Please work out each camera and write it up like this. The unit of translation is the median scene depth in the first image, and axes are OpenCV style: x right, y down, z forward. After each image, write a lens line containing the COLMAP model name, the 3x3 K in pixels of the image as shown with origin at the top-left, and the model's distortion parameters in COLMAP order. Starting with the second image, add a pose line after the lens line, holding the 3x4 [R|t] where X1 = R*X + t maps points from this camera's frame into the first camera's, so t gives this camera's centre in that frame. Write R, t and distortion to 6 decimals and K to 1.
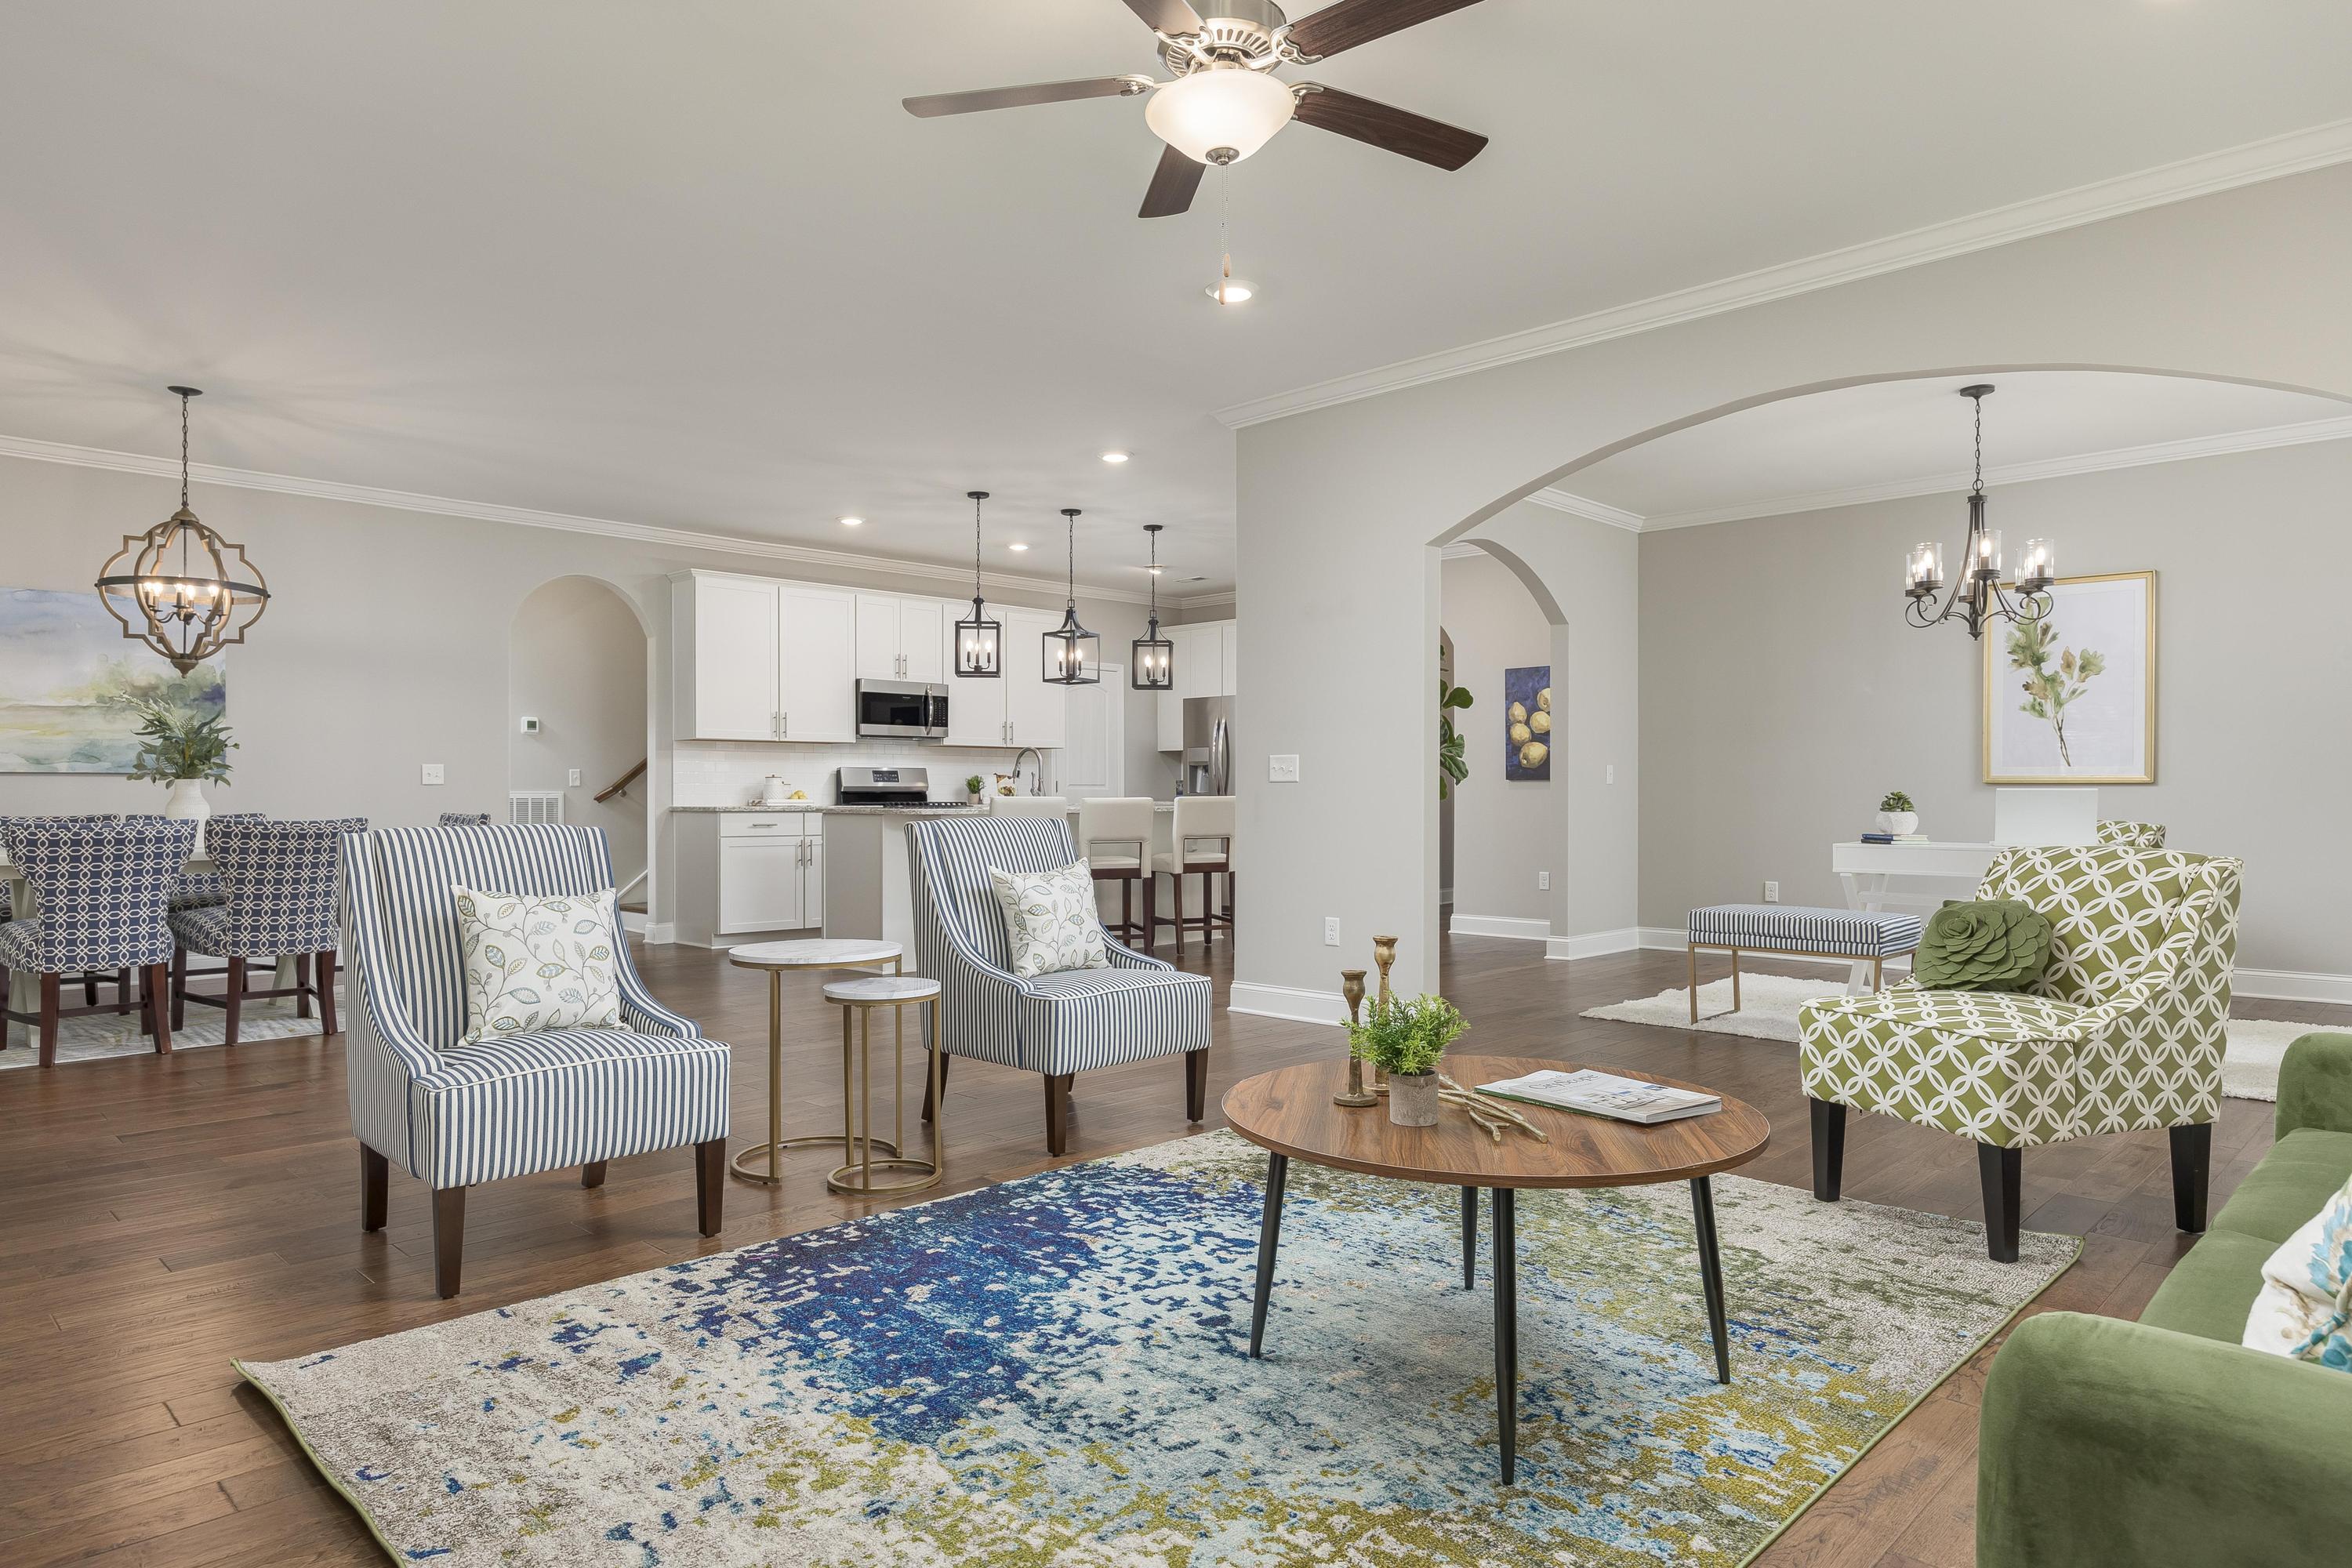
lens RADIAL K [[1418.3, 0, 1175.3], [0, 1418.3, 800.1], [0, 0, 1]] dist [-0.006302, 0.001337]
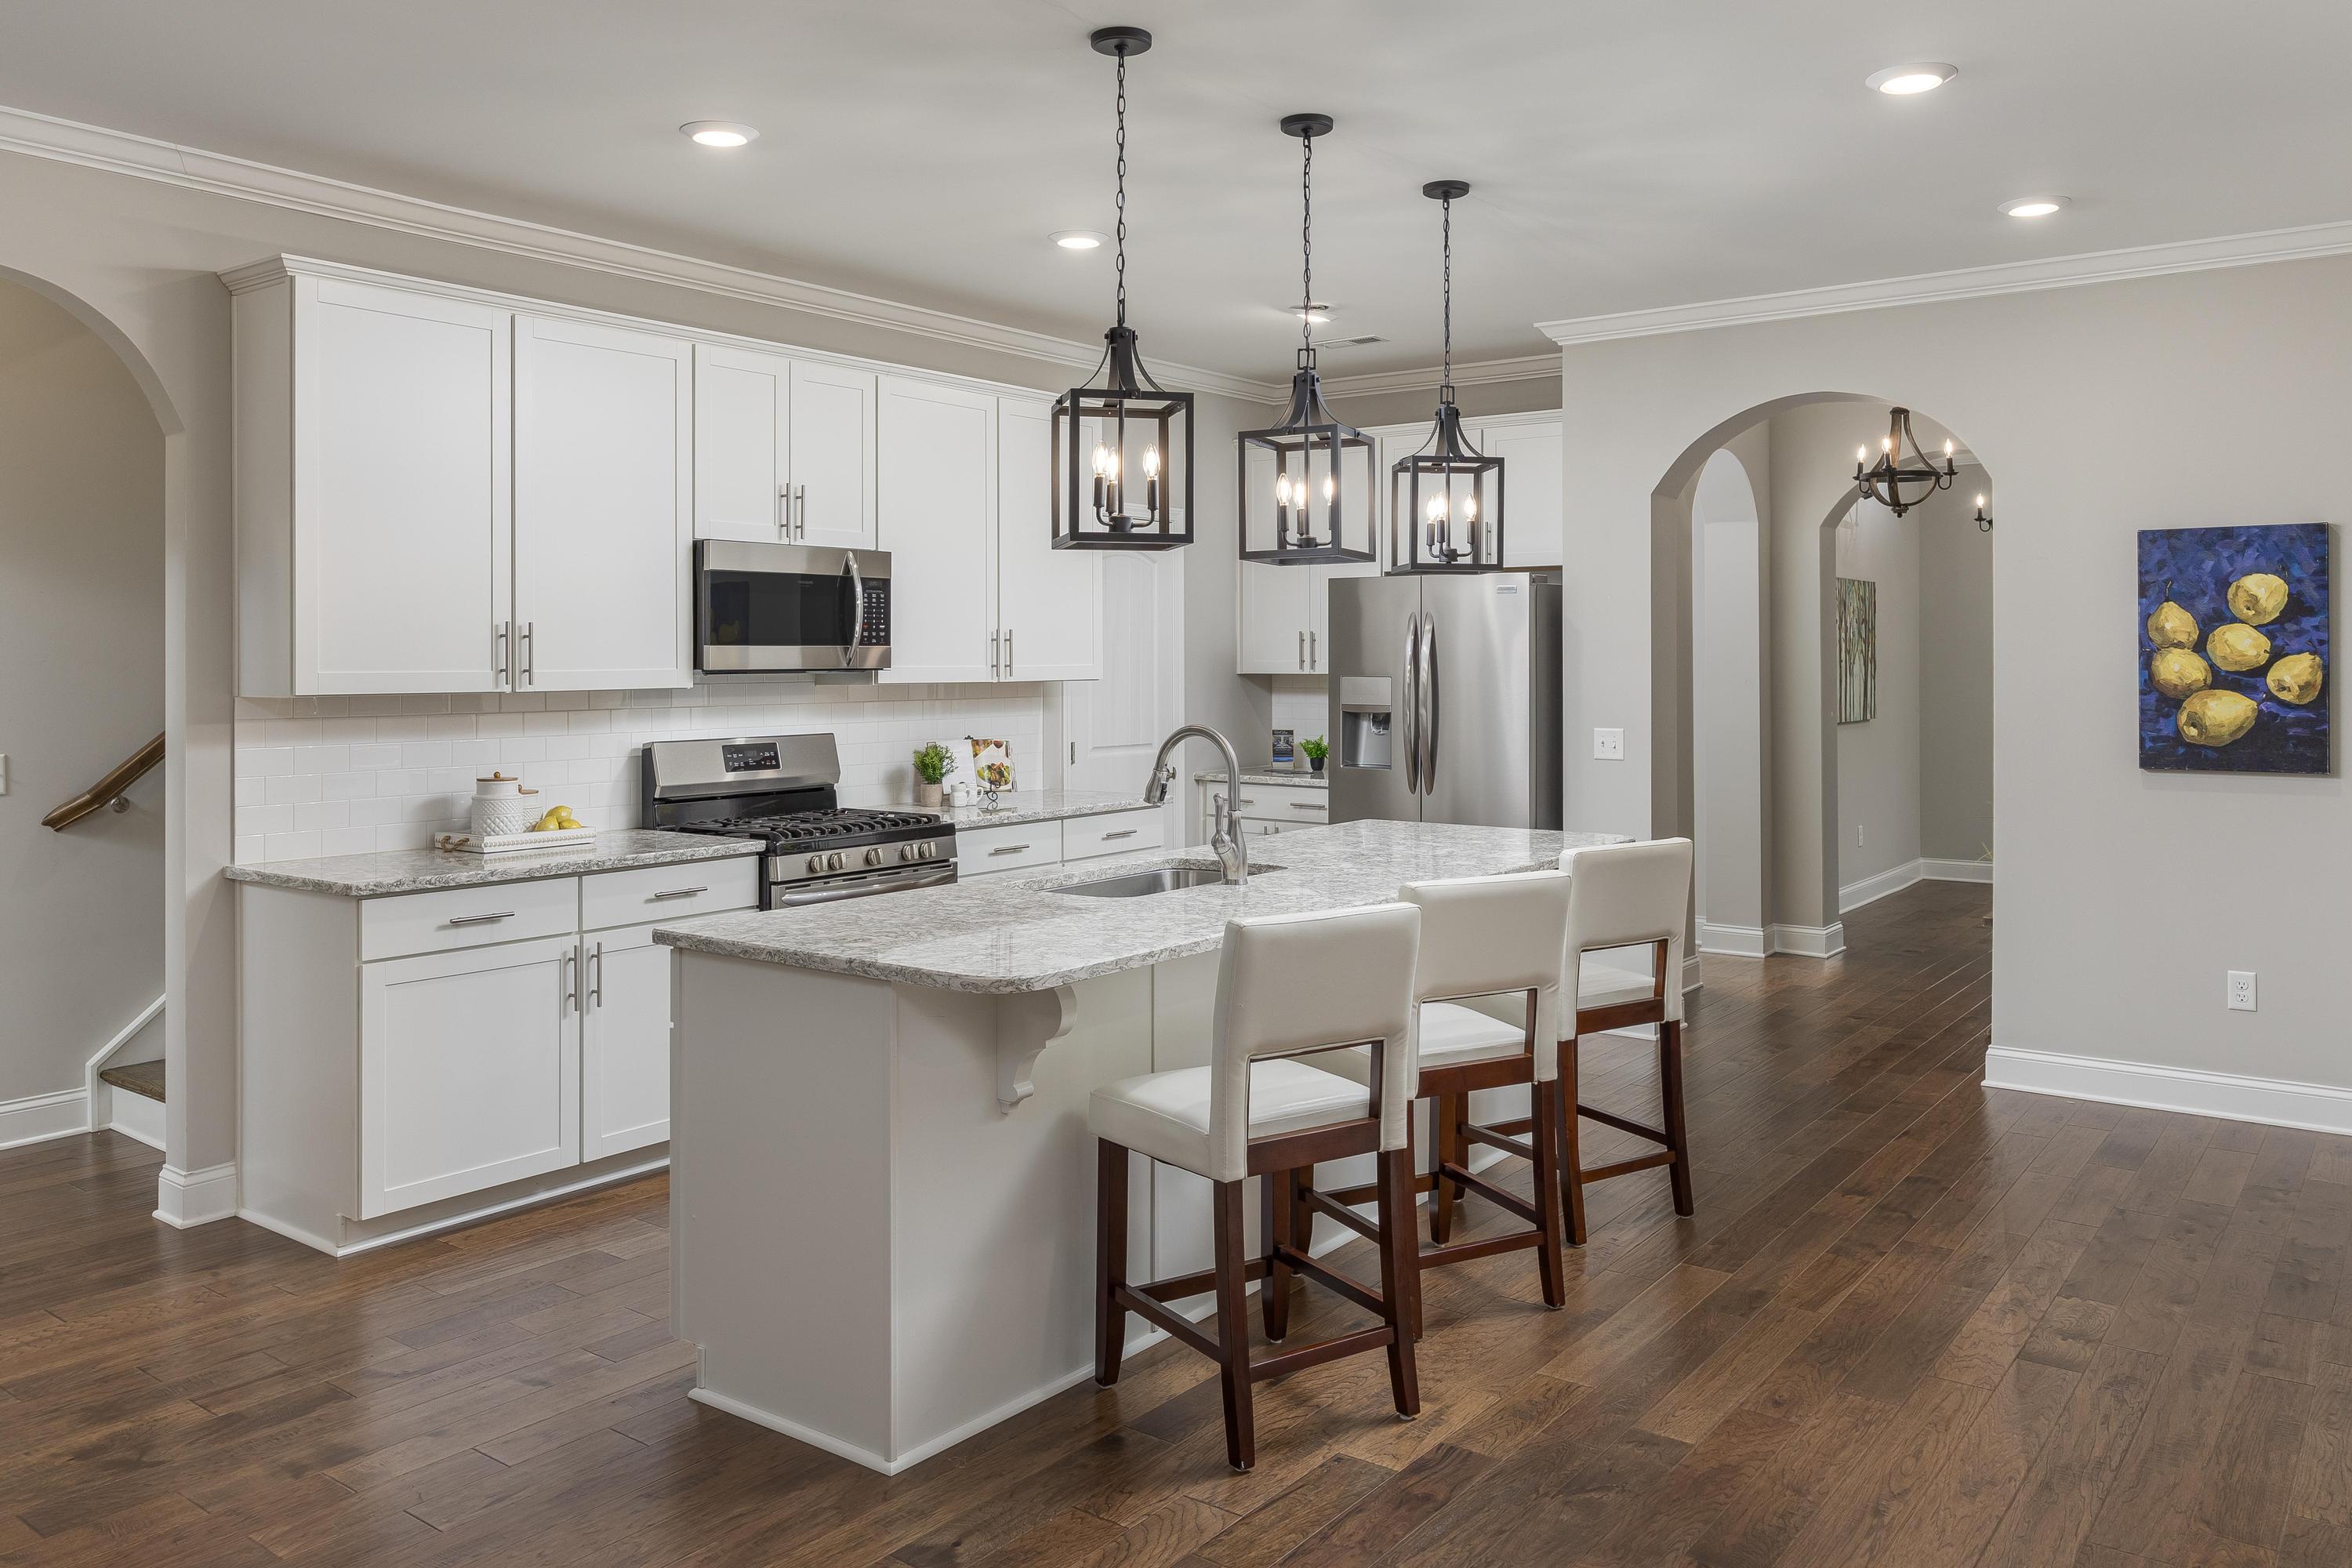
lens RADIAL K [[1731.0, 0, 1170.5], [0, 1731.0, 640.7], [0, 0, 1]] dist [-0.007044, -0.006326]
pose [[0.992023, 0.000258, 0.126056, -0.206415], [0.001728, 0.999876, -0.015643, -0.064842], [-0.126044, 0.015736, 0.991900, 0.646477]]
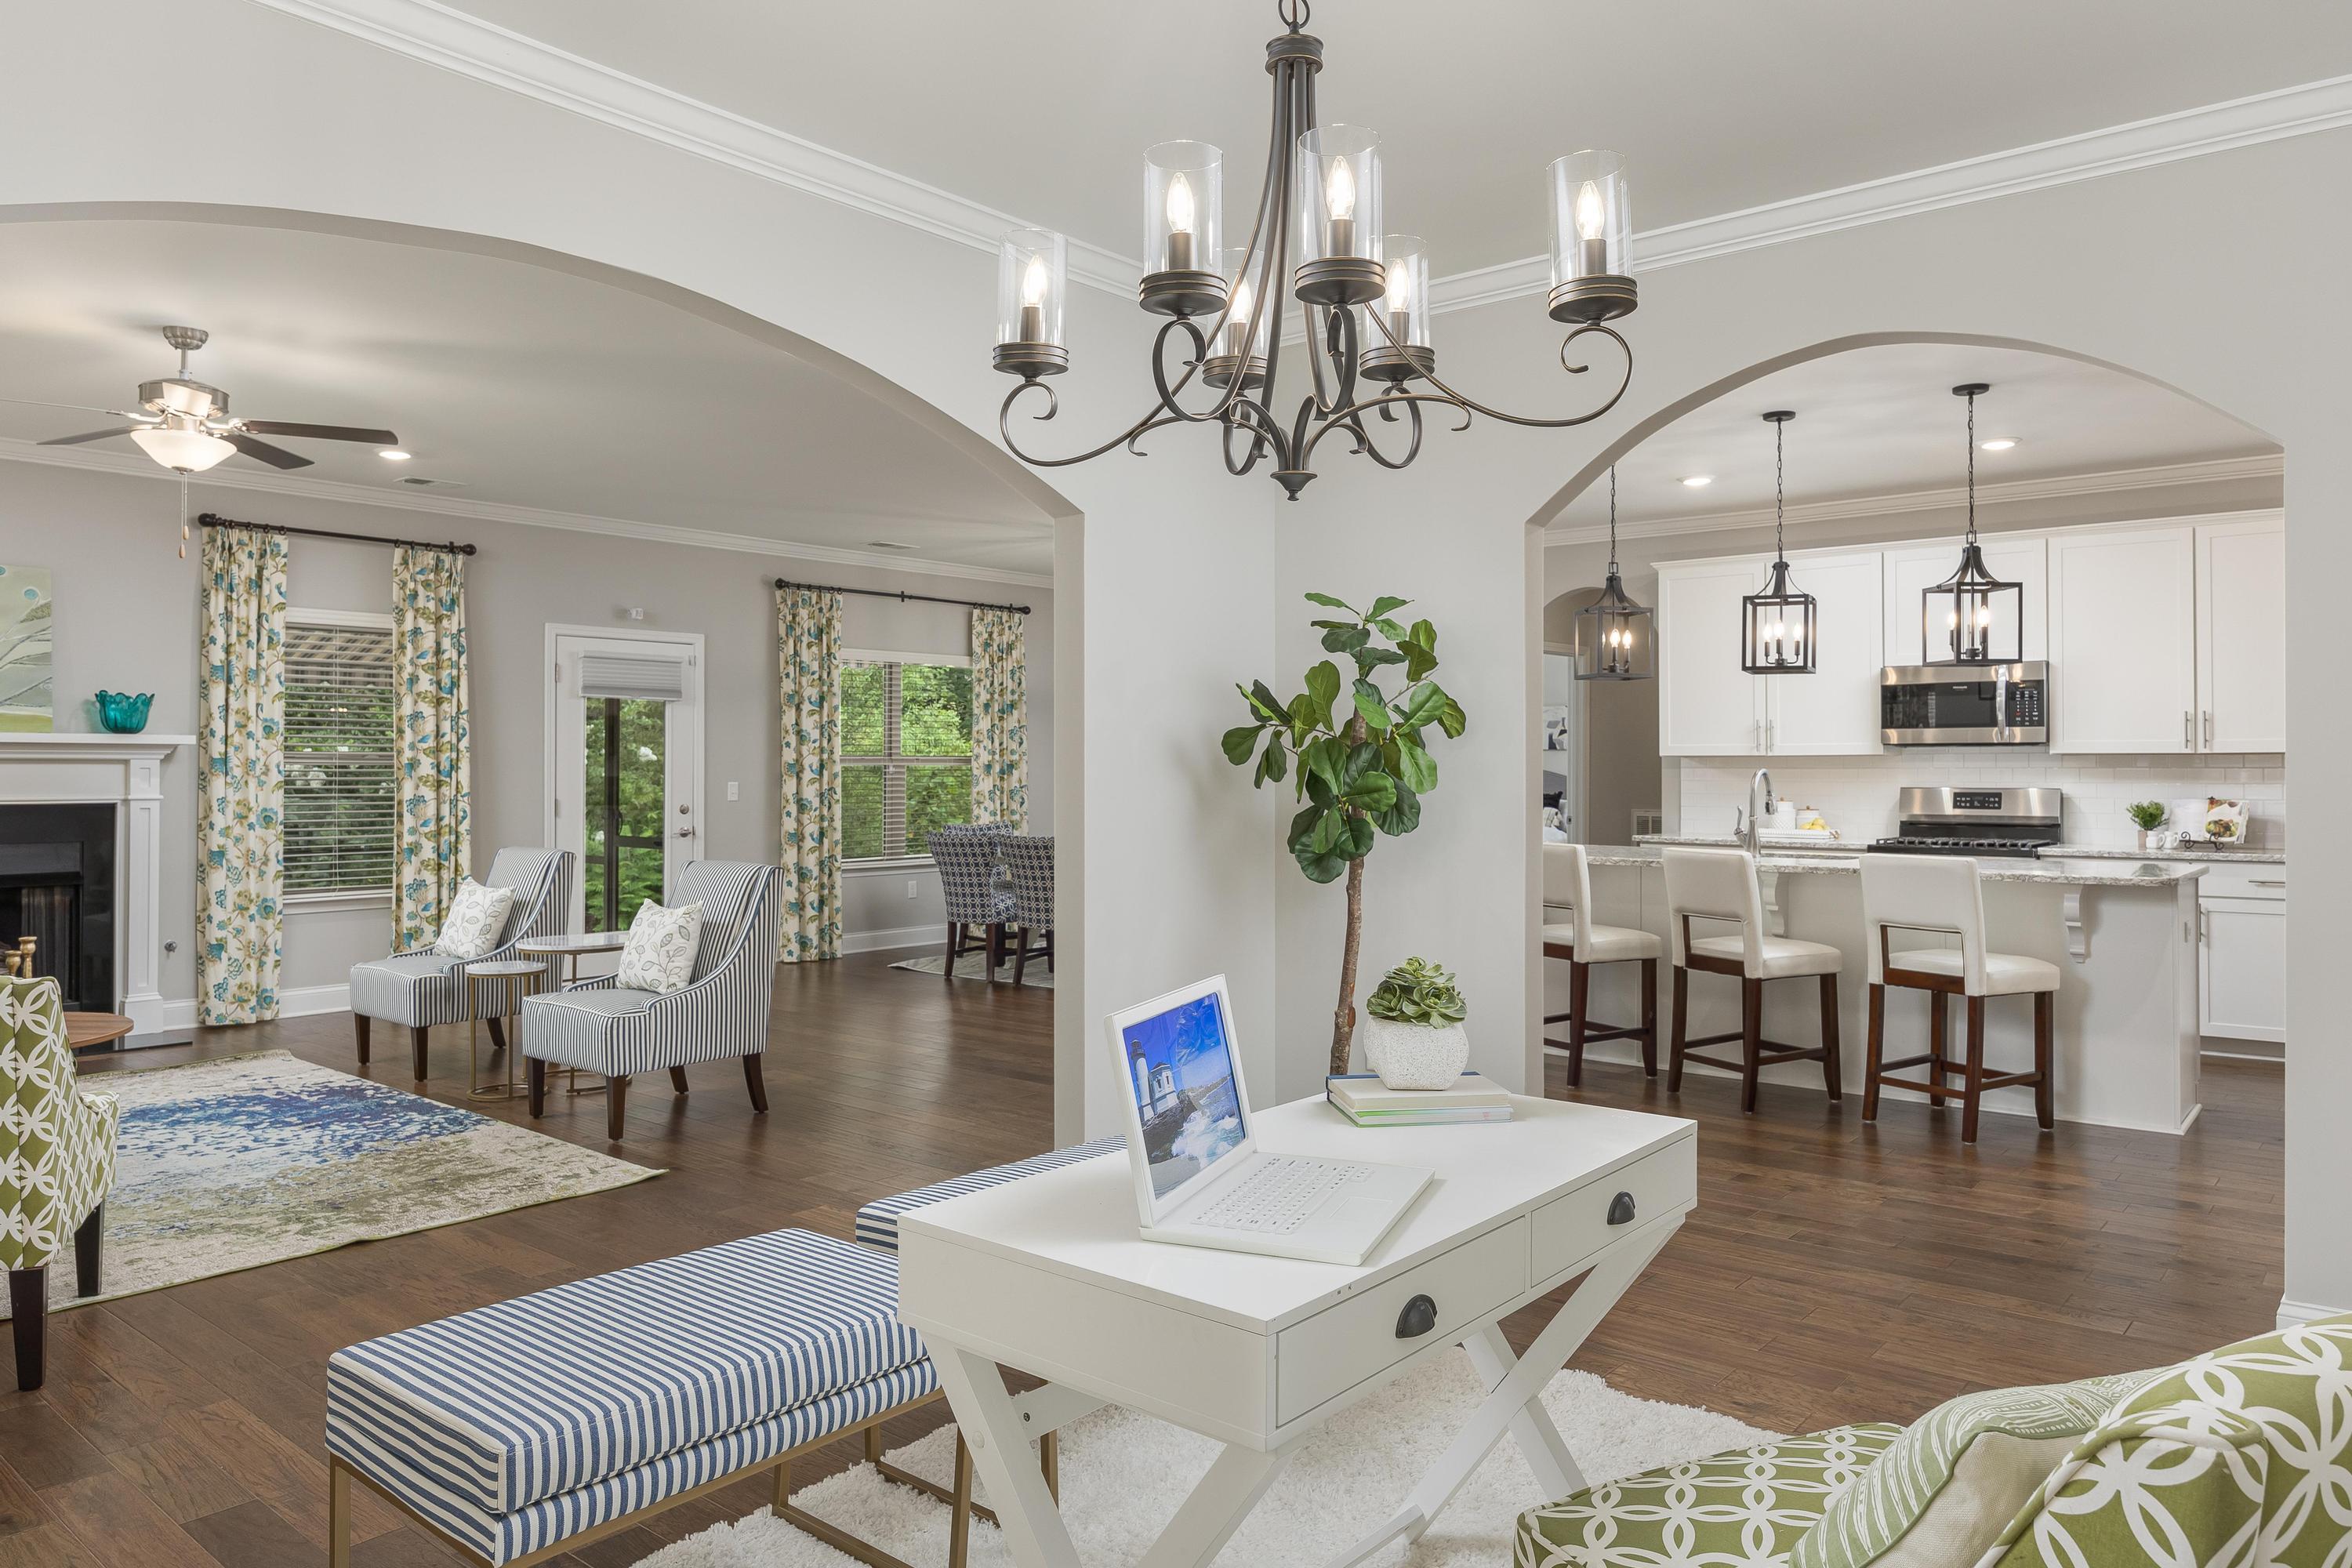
lens RADIAL K [[1574.6, 0, 1175.3], [0, 1574.6, 748.5], [0, 0, 1]] dist [-0.008776, 0.006073]
pose [[0.074902, -0.010569, -0.997135, 0.775181], [-0.007009, 0.999914, -0.011124, -0.044930], [0.997166, 0.007822, 0.074822, 0.799583]]
